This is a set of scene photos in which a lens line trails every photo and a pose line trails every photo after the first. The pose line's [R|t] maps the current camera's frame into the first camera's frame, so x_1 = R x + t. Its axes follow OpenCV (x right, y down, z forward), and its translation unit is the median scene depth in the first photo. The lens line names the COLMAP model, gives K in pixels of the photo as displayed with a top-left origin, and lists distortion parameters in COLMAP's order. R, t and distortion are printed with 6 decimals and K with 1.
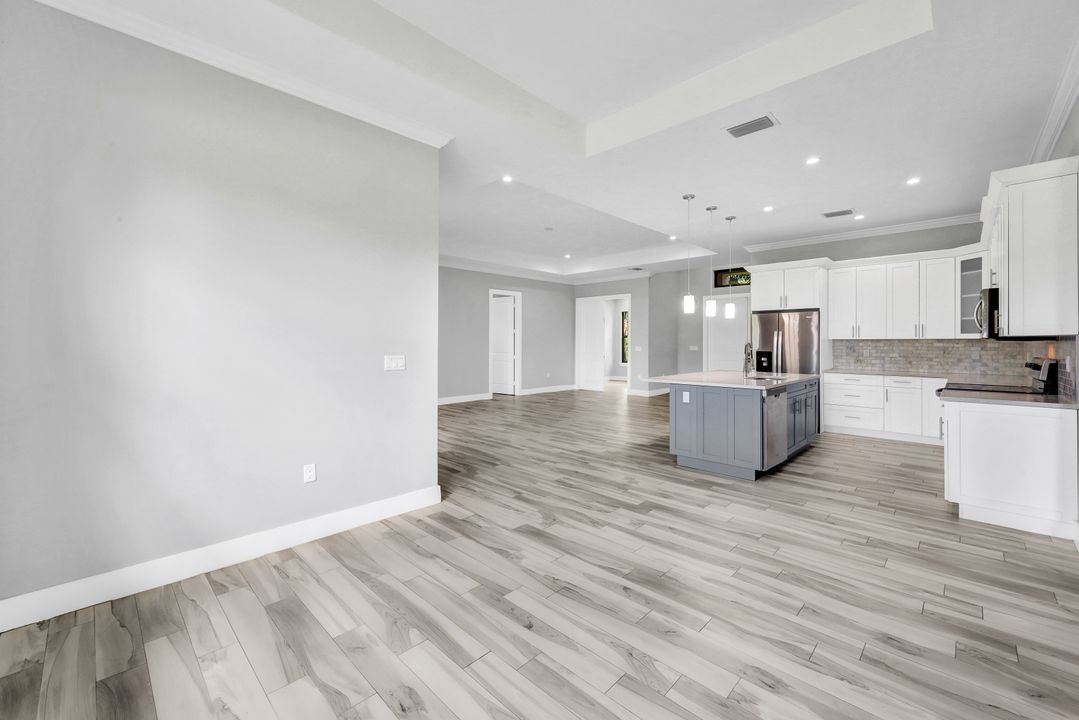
lens RADIAL K [[439.7, 0, 528.5], [0, 439.7, 356.9], [0, 0, 1]] dist [0.001145, -0.000296]
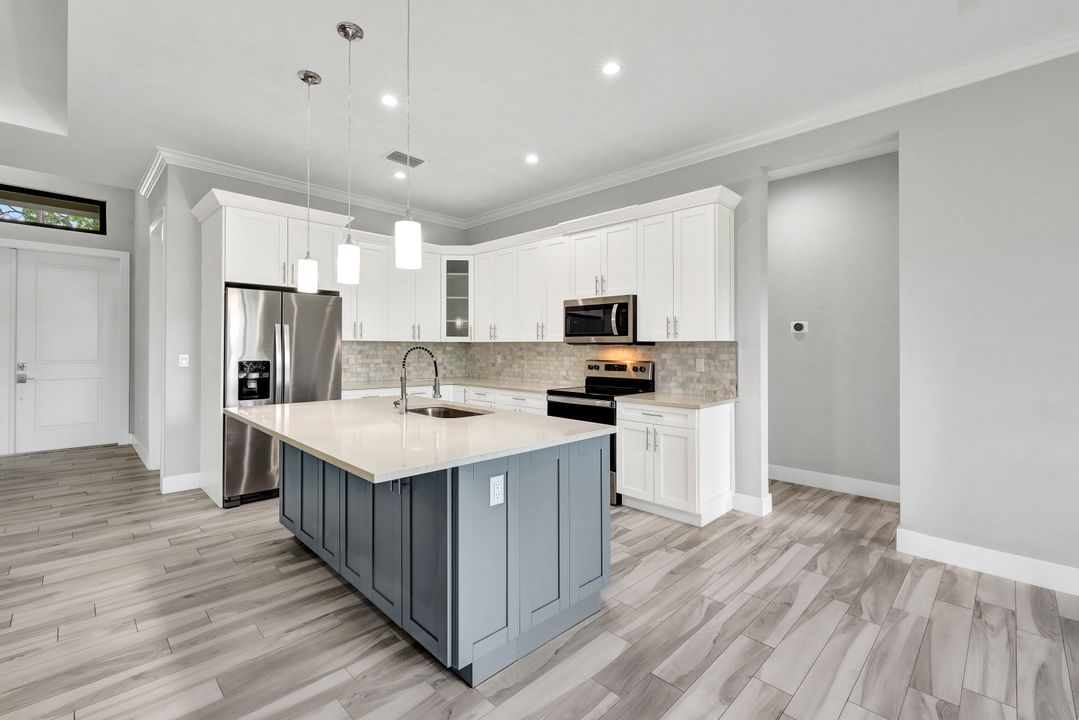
lens RADIAL K [[470.3, 0, 543.3], [0, 470.3, 344.9], [0, 0, 1]] dist [0.000606, 0.000140]
pose [[0.001961, 0.005549, 0.999983, -0.038124], [0.025141, 0.999668, -0.005596, -0.024421], [-0.999682, 0.025152, 0.001821, 0.802907]]
